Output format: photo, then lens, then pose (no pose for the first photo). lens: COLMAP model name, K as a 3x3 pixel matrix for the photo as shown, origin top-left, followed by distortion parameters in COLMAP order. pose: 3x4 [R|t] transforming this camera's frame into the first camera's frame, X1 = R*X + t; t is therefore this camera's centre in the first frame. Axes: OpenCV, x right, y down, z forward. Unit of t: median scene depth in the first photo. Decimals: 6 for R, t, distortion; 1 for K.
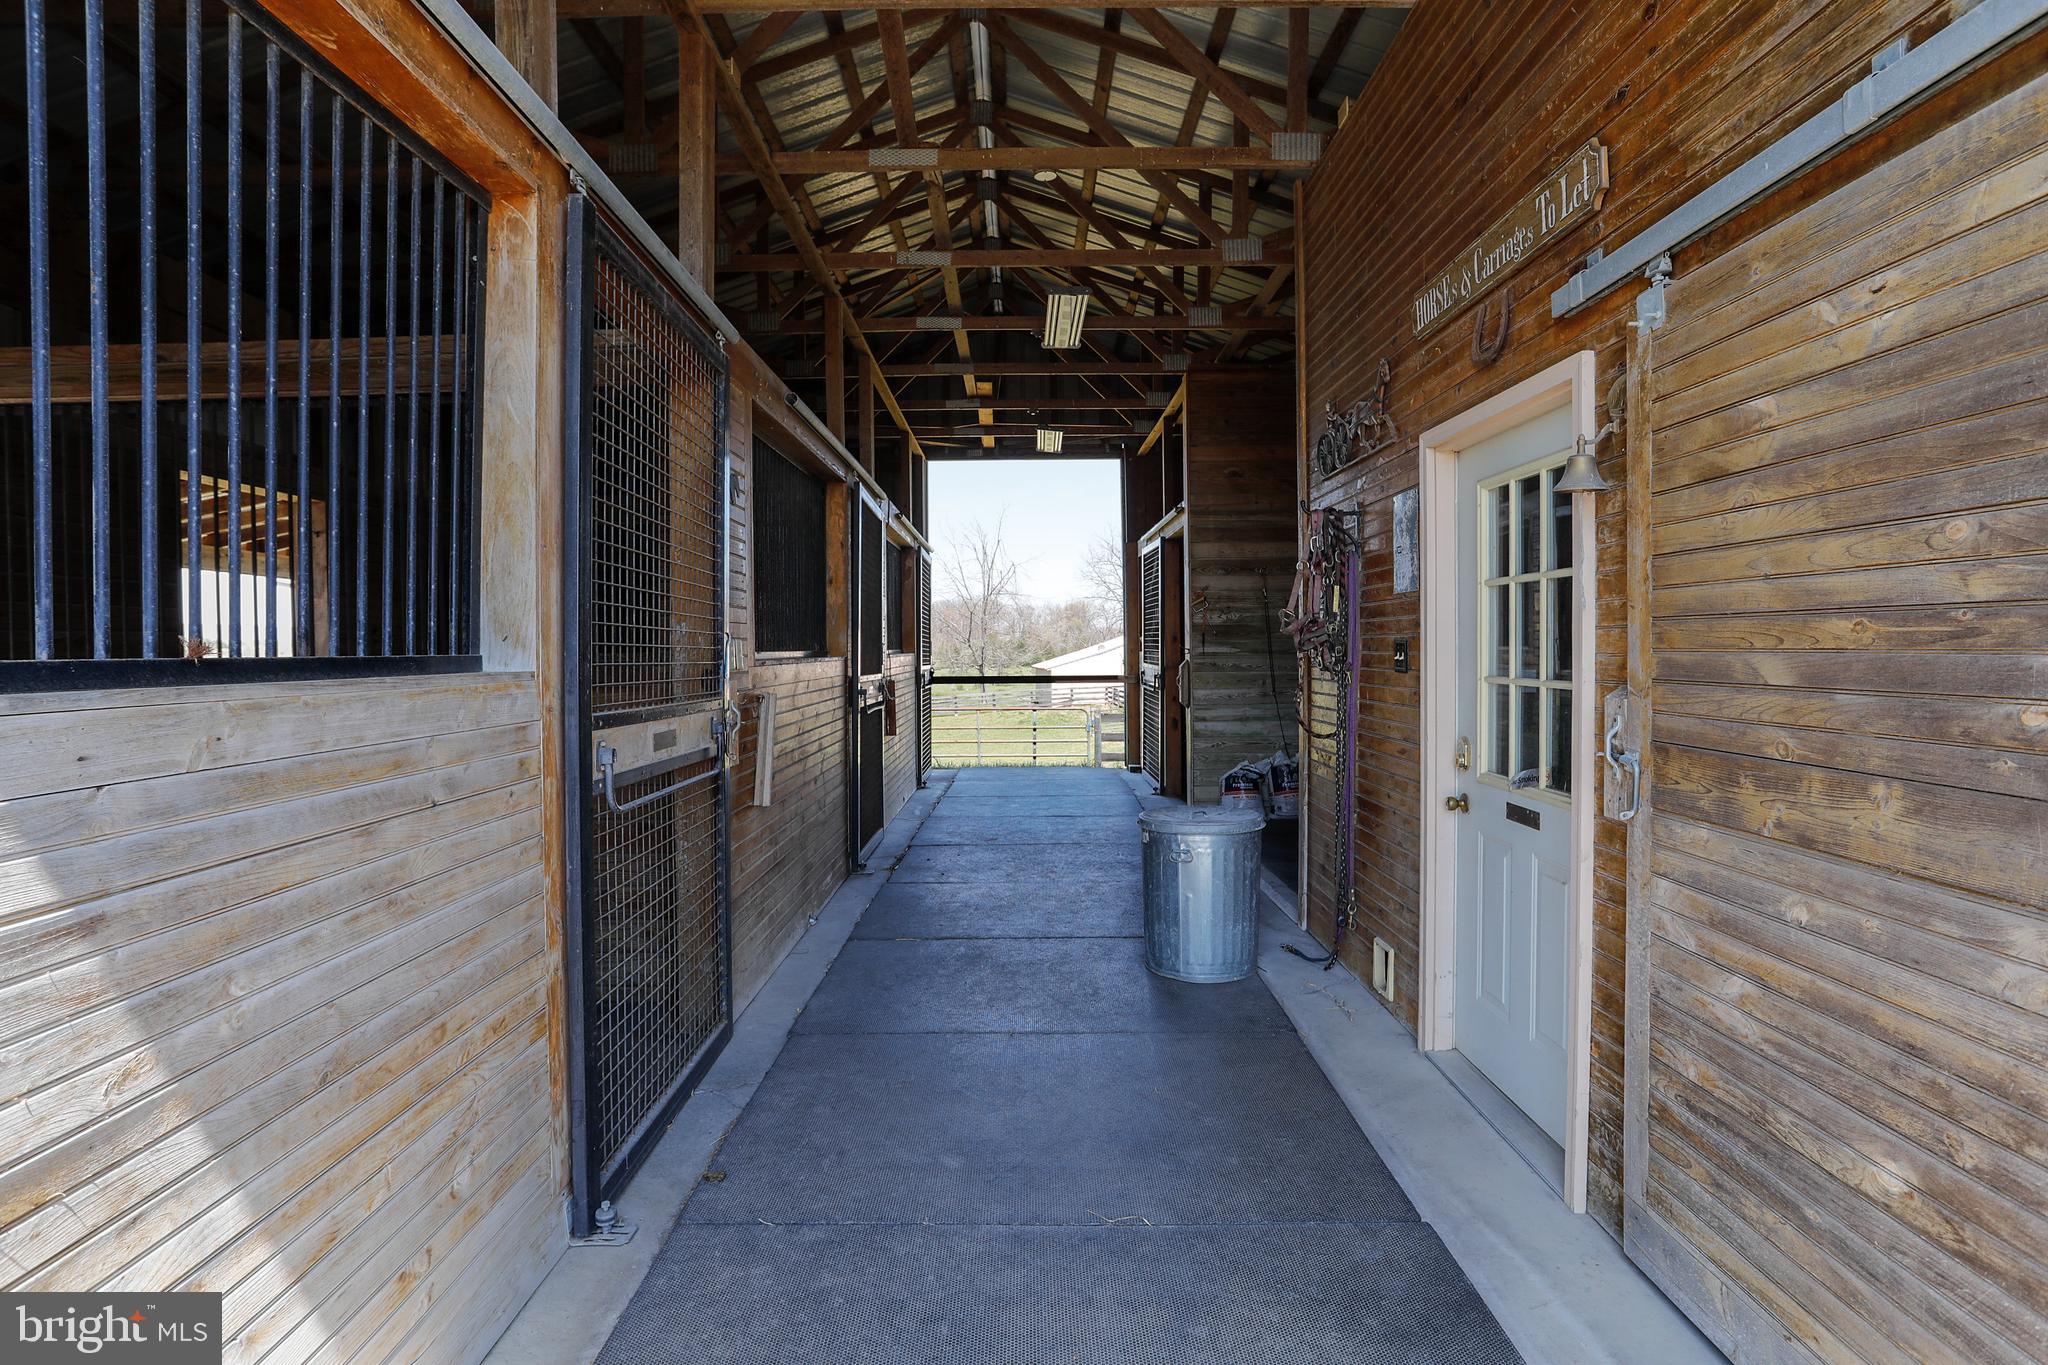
lens RADIAL K [[1013.8, 0, 961.9], [0, 1013.8, 667.8], [0, 0, 1]] dist [-0.053453, 0.019956]
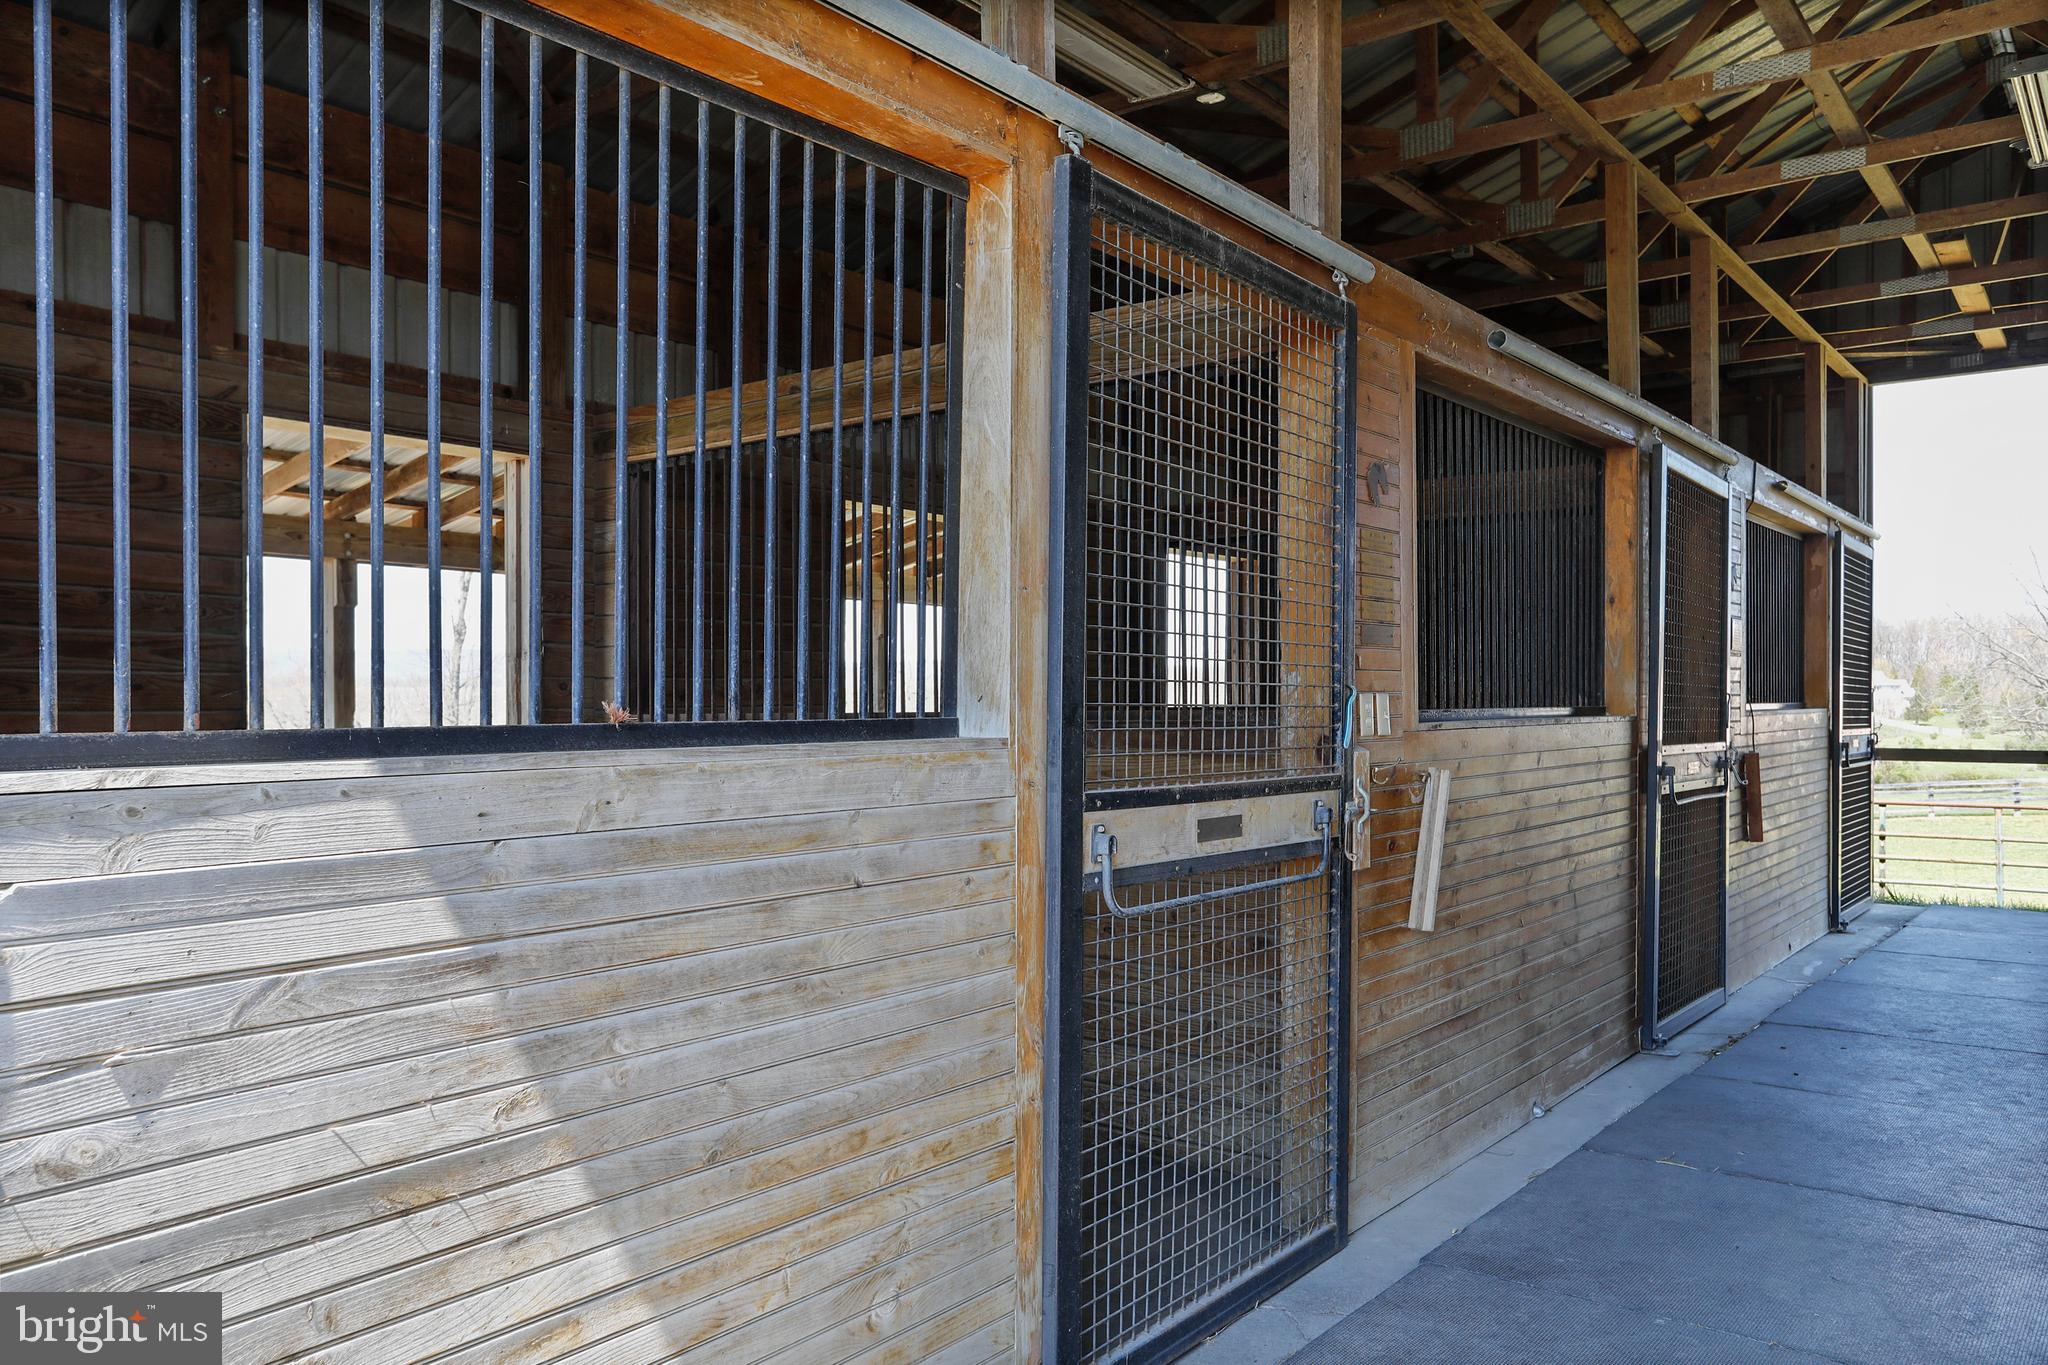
lens RADIAL K [[1512.6, 0, 1023.5], [0, 1512.6, 701.8], [0, 0, 1]] dist [-0.040255, 0.012746]
pose [[0.794736, 0.005599, -0.606929, 0.489221], [-0.012352, 0.999900, -0.006950, -0.024831], [0.606829, 0.013020, 0.794725, 0.003948]]
